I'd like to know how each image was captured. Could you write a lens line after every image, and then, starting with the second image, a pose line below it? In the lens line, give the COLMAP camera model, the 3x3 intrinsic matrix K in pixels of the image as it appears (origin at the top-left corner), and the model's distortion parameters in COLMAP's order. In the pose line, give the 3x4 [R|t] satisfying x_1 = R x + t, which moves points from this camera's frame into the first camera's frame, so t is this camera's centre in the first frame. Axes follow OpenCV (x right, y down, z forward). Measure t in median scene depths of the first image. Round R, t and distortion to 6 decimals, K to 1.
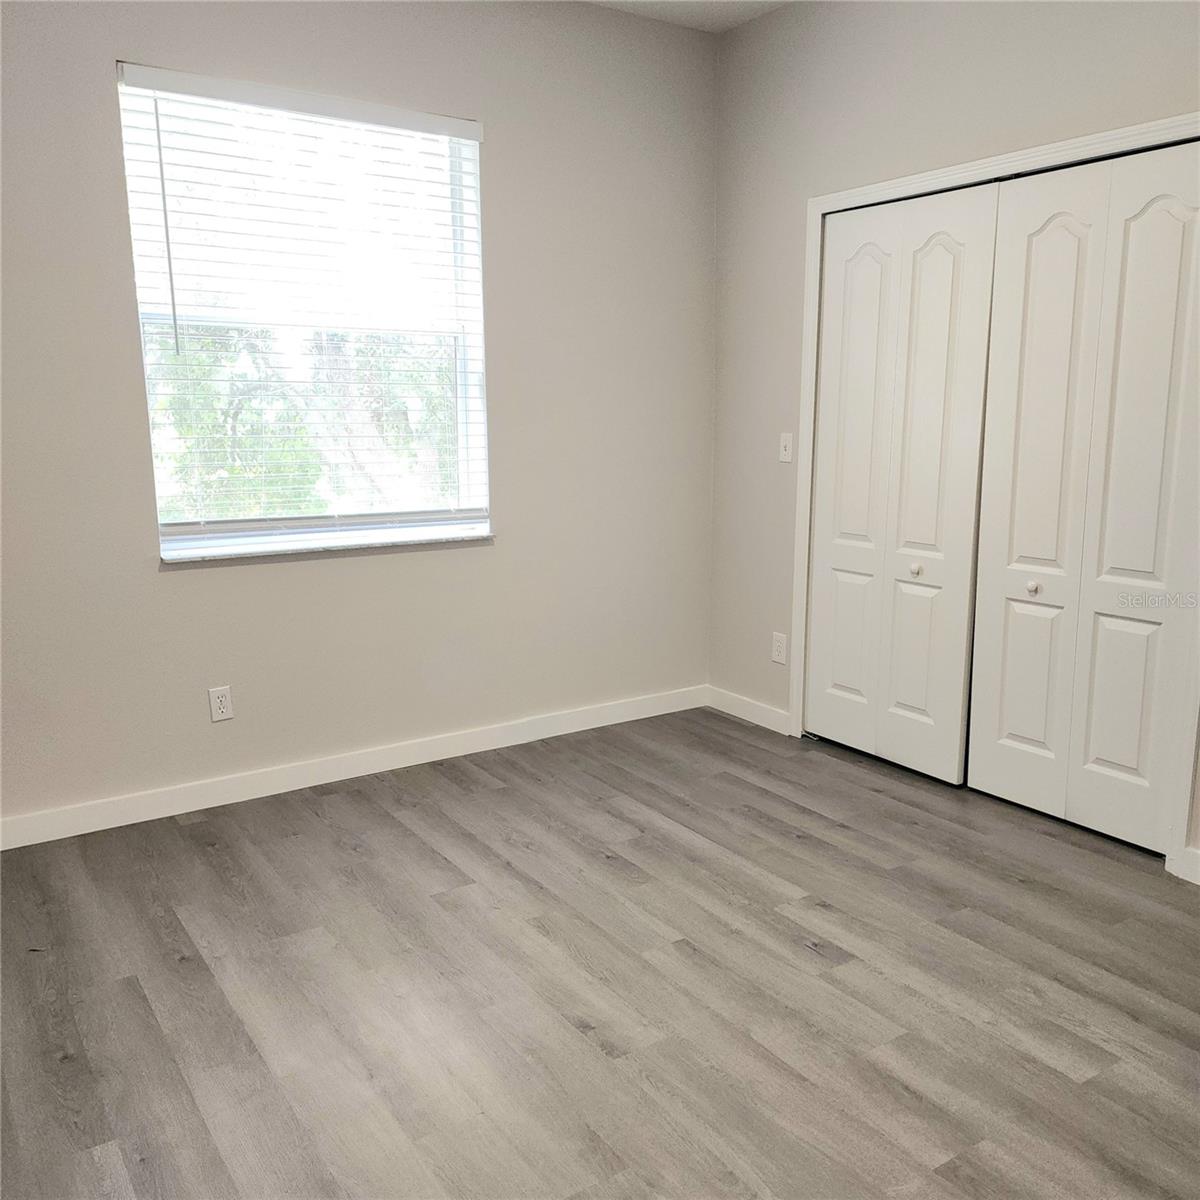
lens RADIAL K [[1071.2, 0, 606.7], [0, 1071.2, 596.0], [0, 0, 1]] dist [0.116047, -0.118434]
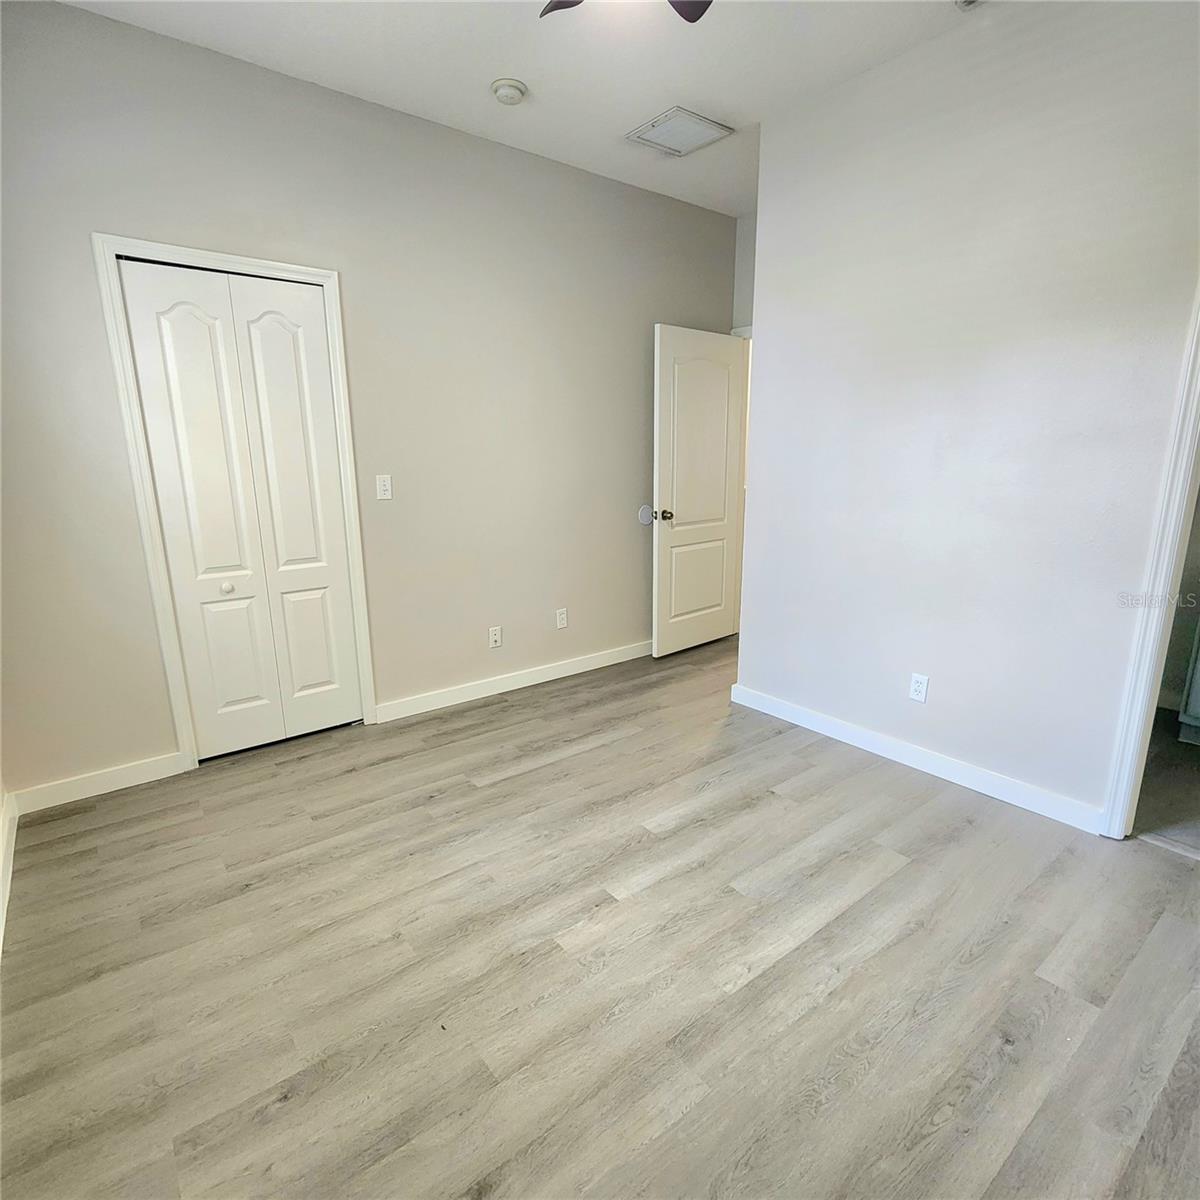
lens RADIAL K [[663.8, 0, 610.0], [0, 663.8, 592.0], [0, 0, 1]] dist [0.007696, -0.003017]
pose [[-0.114687, -0.215797, 0.969680, -0.492272], [0.166376, 0.958161, 0.232911, -0.126640], [-0.979370, 0.188043, -0.073985, 0.662329]]
